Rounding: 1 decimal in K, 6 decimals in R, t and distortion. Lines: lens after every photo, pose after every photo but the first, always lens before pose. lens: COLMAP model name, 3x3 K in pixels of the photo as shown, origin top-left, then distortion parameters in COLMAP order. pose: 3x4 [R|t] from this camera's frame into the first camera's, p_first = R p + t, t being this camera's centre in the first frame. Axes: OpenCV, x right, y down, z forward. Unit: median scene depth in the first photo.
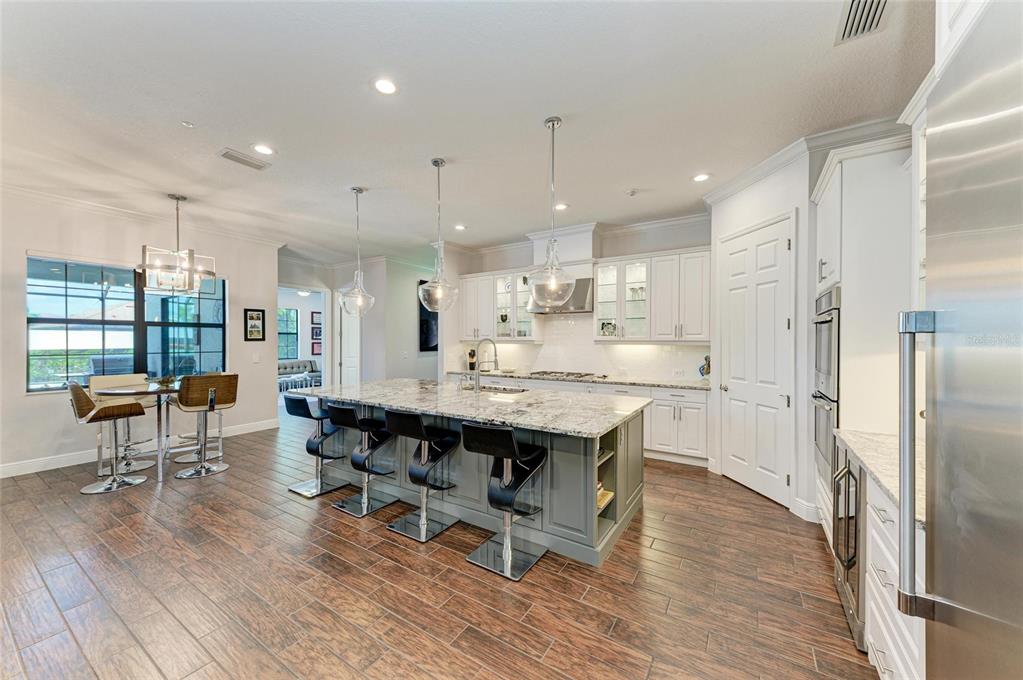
lens RADIAL K [[360.7, 0, 512.2], [0, 360.7, 340.4], [0, 0, 1]] dist [0.009015, -0.002239]
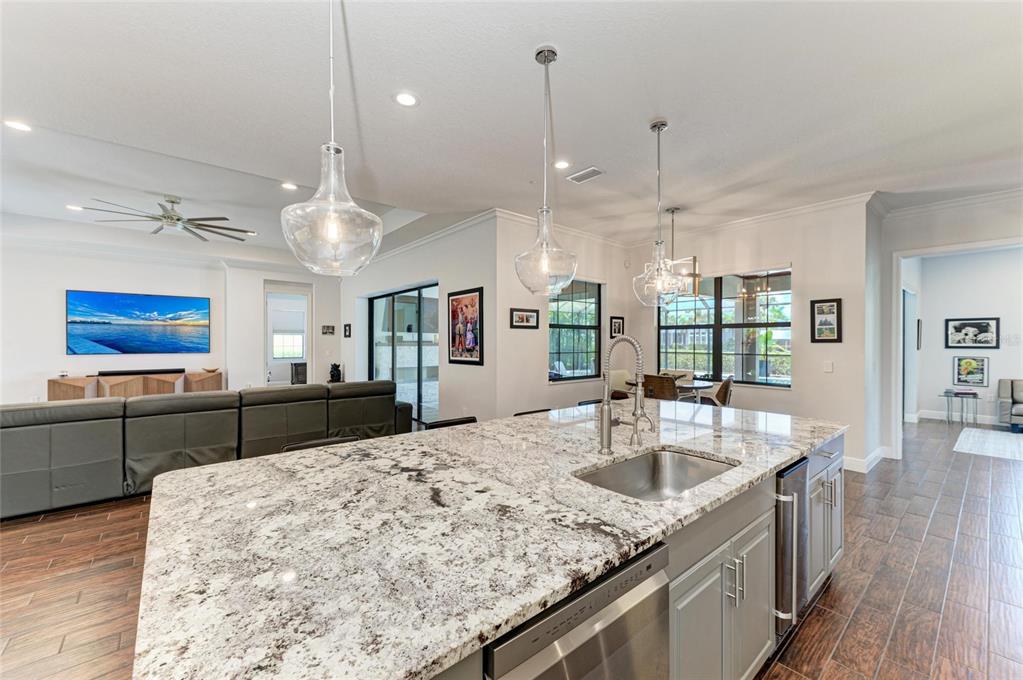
lens RADIAL K [[398.2, 0, 517.8], [0, 398.2, 344.8], [0, 0, 1]] dist [0.010263, -0.000996]
pose [[-0.323310, 0.005209, -0.946279, 0.278956], [-0.000456, 0.999984, 0.005660, 0.001937], [0.946293, 0.002261, -0.323303, 0.710695]]
